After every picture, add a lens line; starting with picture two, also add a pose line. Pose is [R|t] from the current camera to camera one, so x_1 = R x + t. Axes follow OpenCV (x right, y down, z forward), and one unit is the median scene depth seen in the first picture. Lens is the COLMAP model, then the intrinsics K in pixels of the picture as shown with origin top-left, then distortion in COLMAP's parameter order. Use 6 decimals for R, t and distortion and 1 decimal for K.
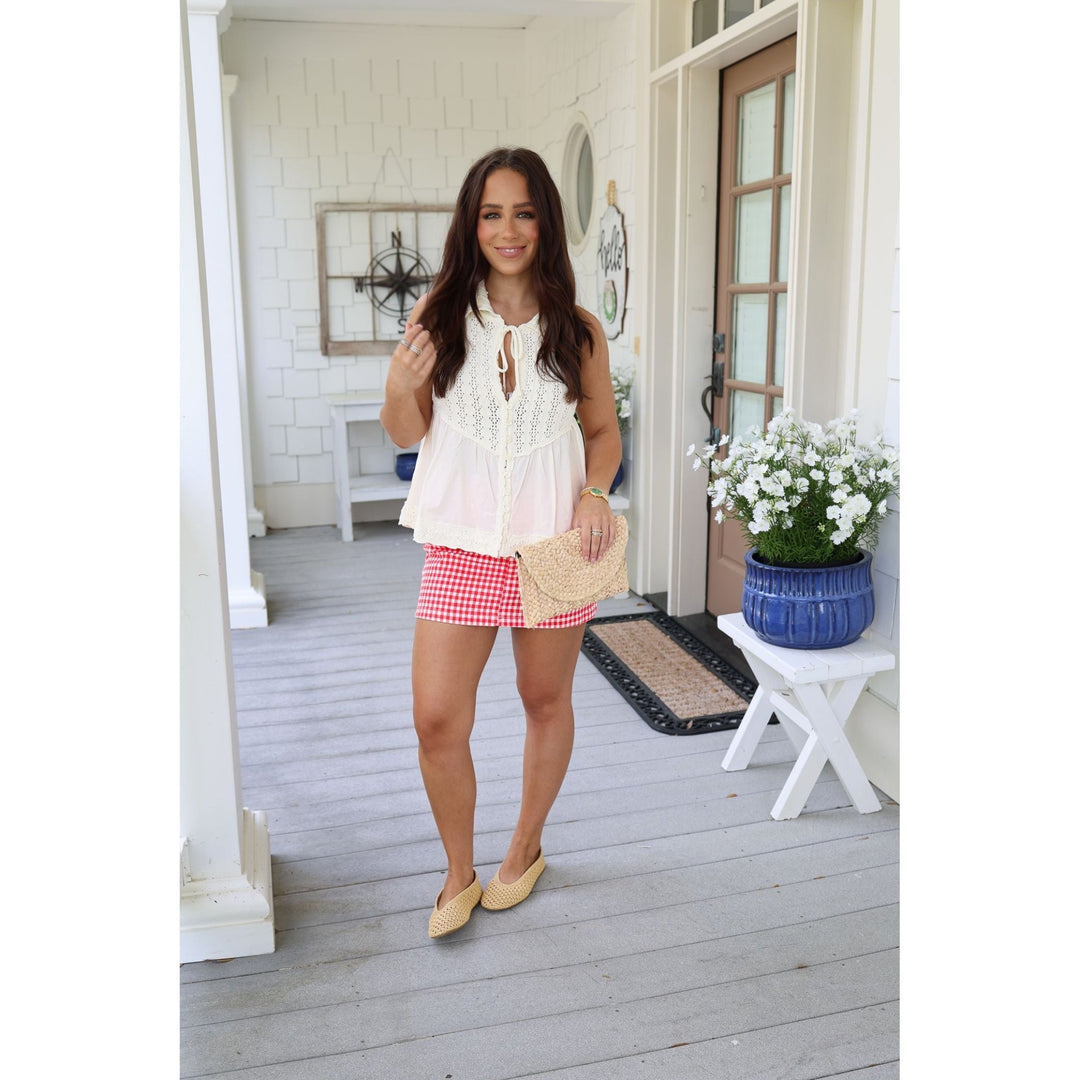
lens RADIAL K [[1076.2, 0, 536.0], [0, 1076.2, 543.5], [0, 0, 1]] dist [-0.065013, 0.004821]
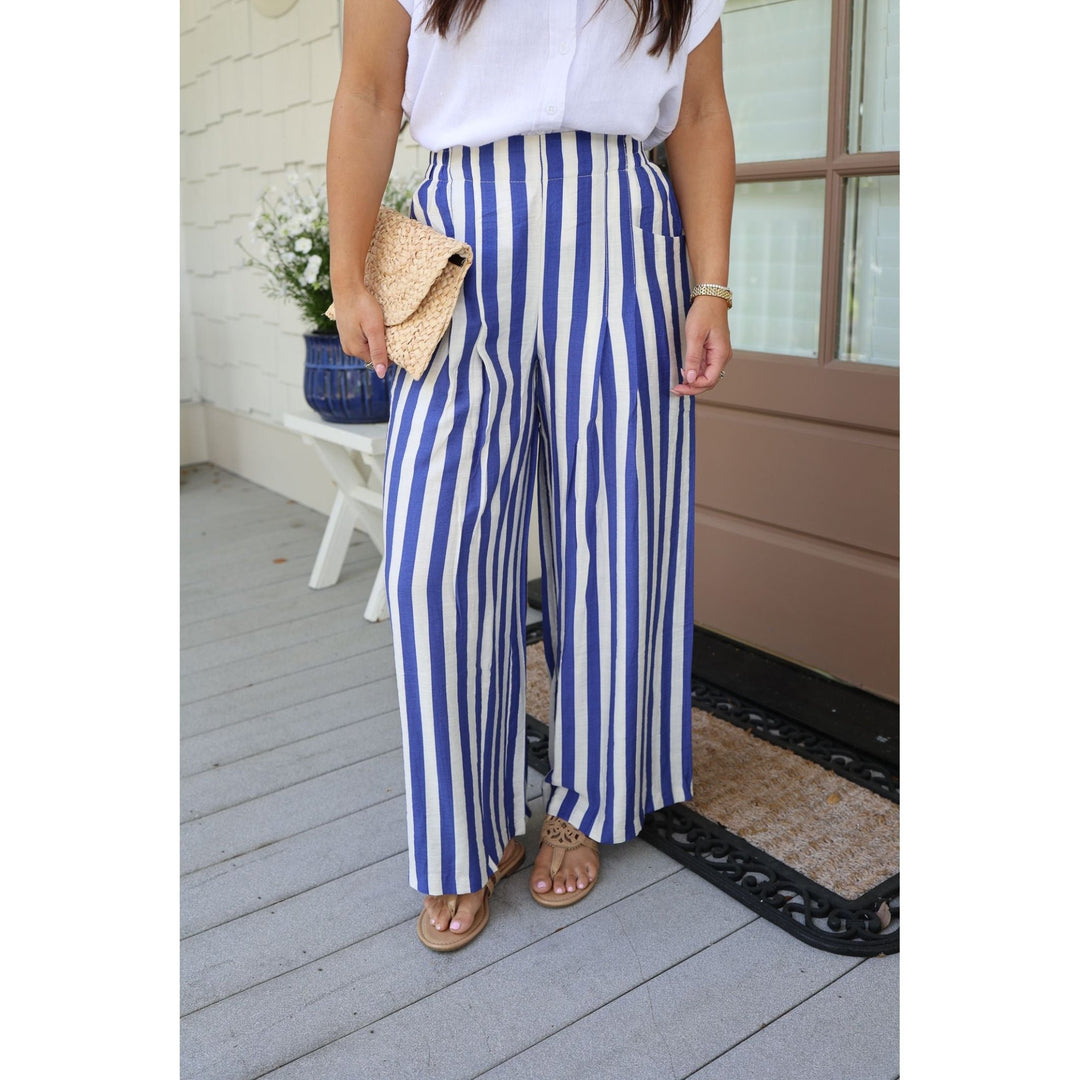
lens RADIAL K [[1075.8, 0, 540.0], [0, 1075.8, 540.0], [0, 0, 1]] dist [-0.064077, 0.003634]
pose [[0.924791, -0.122120, 0.360344, -0.094181], [0.101378, 0.991942, 0.075990, -0.020544], [-0.366720, -0.033744, 0.929719, 0.526791]]
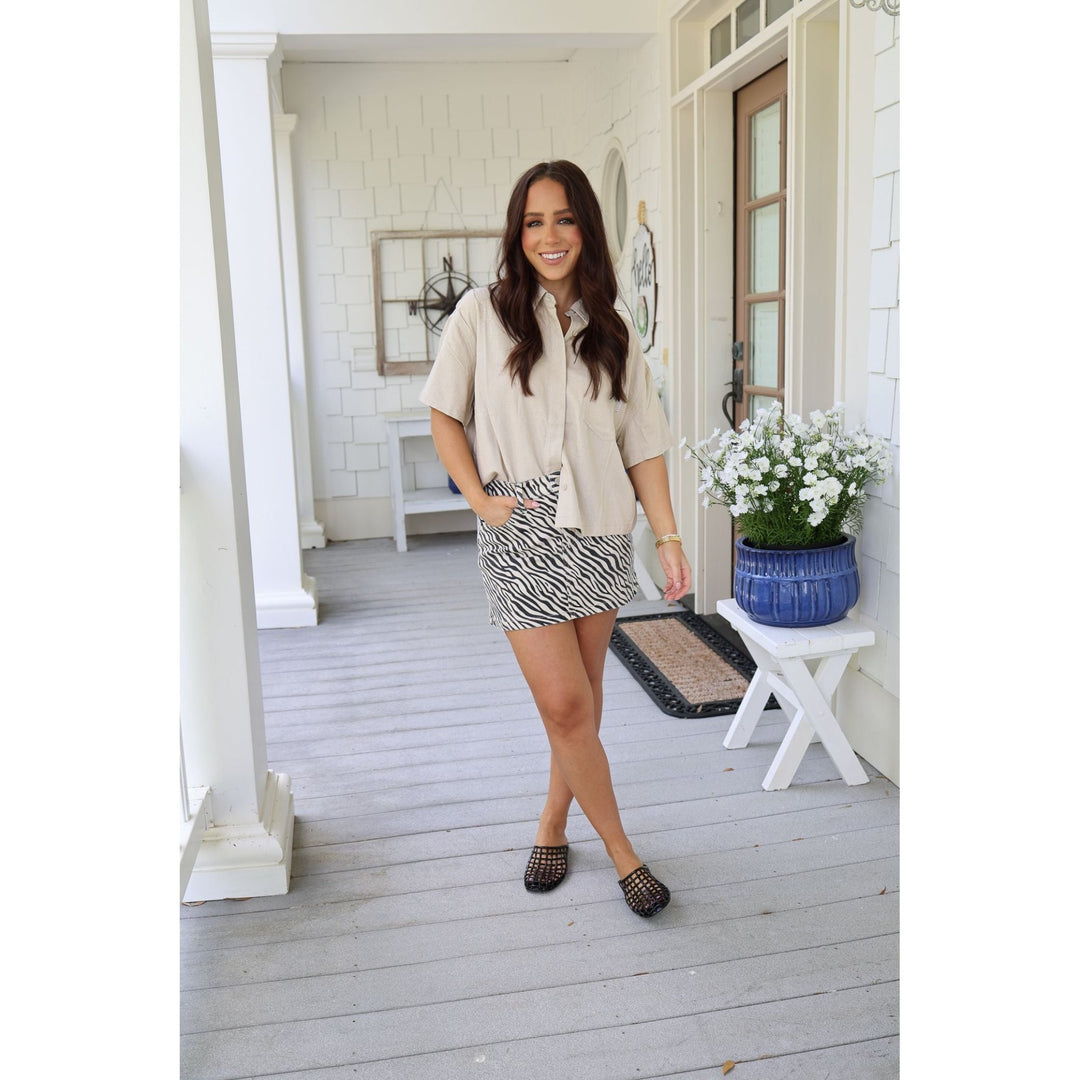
lens RADIAL K [[1075.8, 0, 540.0], [0, 1075.8, 540.0], [0, 0, 1]] dist [-0.064077, 0.003634]
pose [[0.997277, -0.006726, -0.073445, 0.052309], [0.004528, 0.999538, -0.030050, 0.027341], [0.073613, 0.029636, 0.996846, -0.049955]]
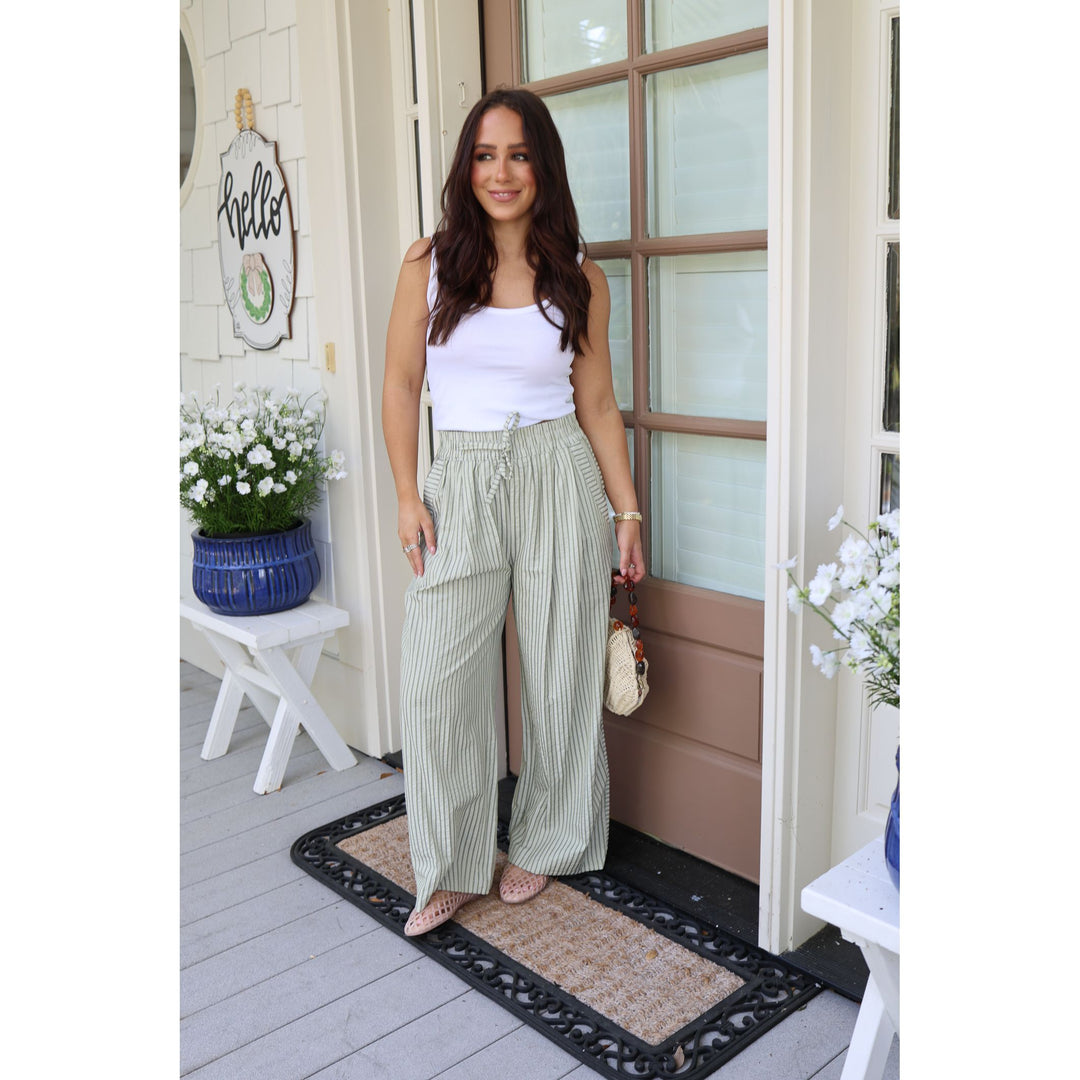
lens RADIAL K [[1140.9, 0, 545.5], [0, 1140.9, 540.4], [0, 0, 1]] dist [-0.059050, -0.003206]
pose [[0.884147, -0.123034, 0.450718, -0.110057], [0.128940, 0.991494, 0.017716, -0.084548], [-0.449064, 0.042452, 0.892491, 0.410804]]
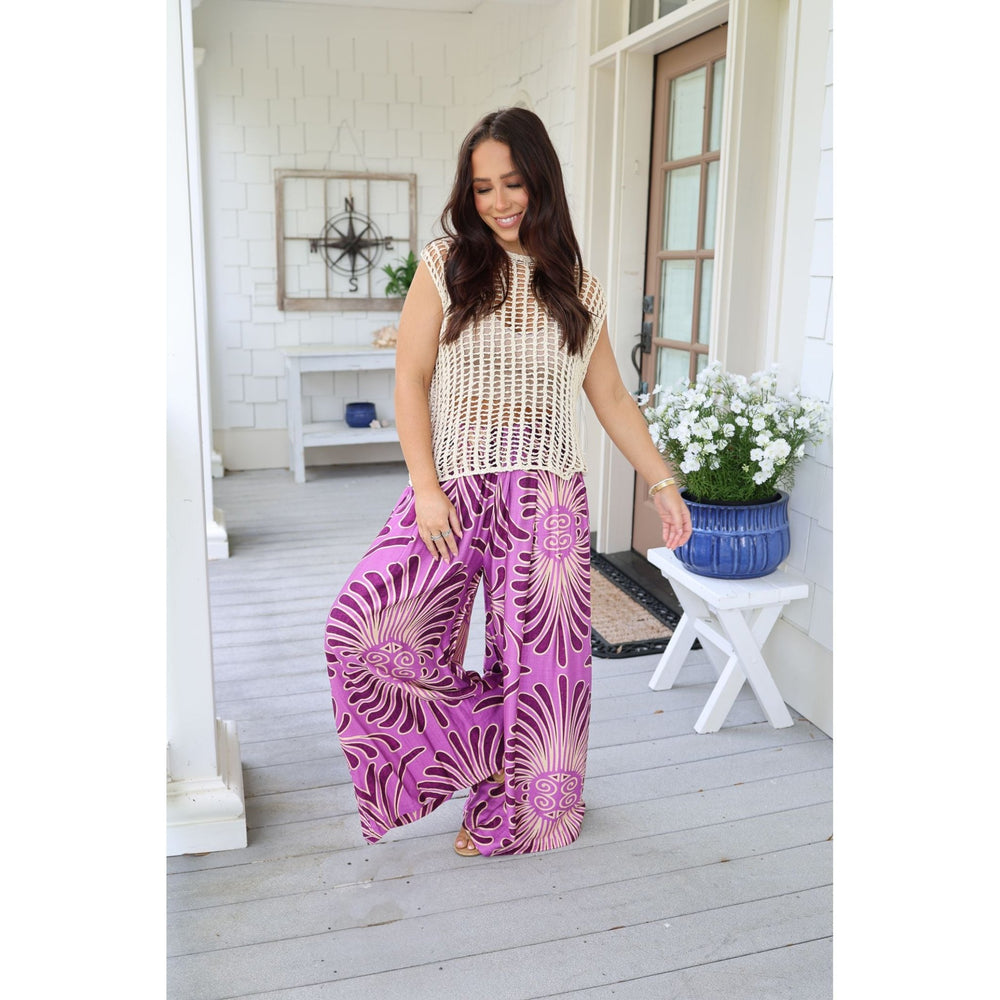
lens RADIAL K [[996.1, 0, 500.0], [0, 996.1, 500.0], [0, 0, 1]] dist [-0.064077, 0.003634]
pose [[0.999245, 0.014715, 0.035964, -0.014330], [-0.014946, 0.999869, 0.006167, 0.008905], [-0.035869, -0.006700, 0.999334, -0.011122]]
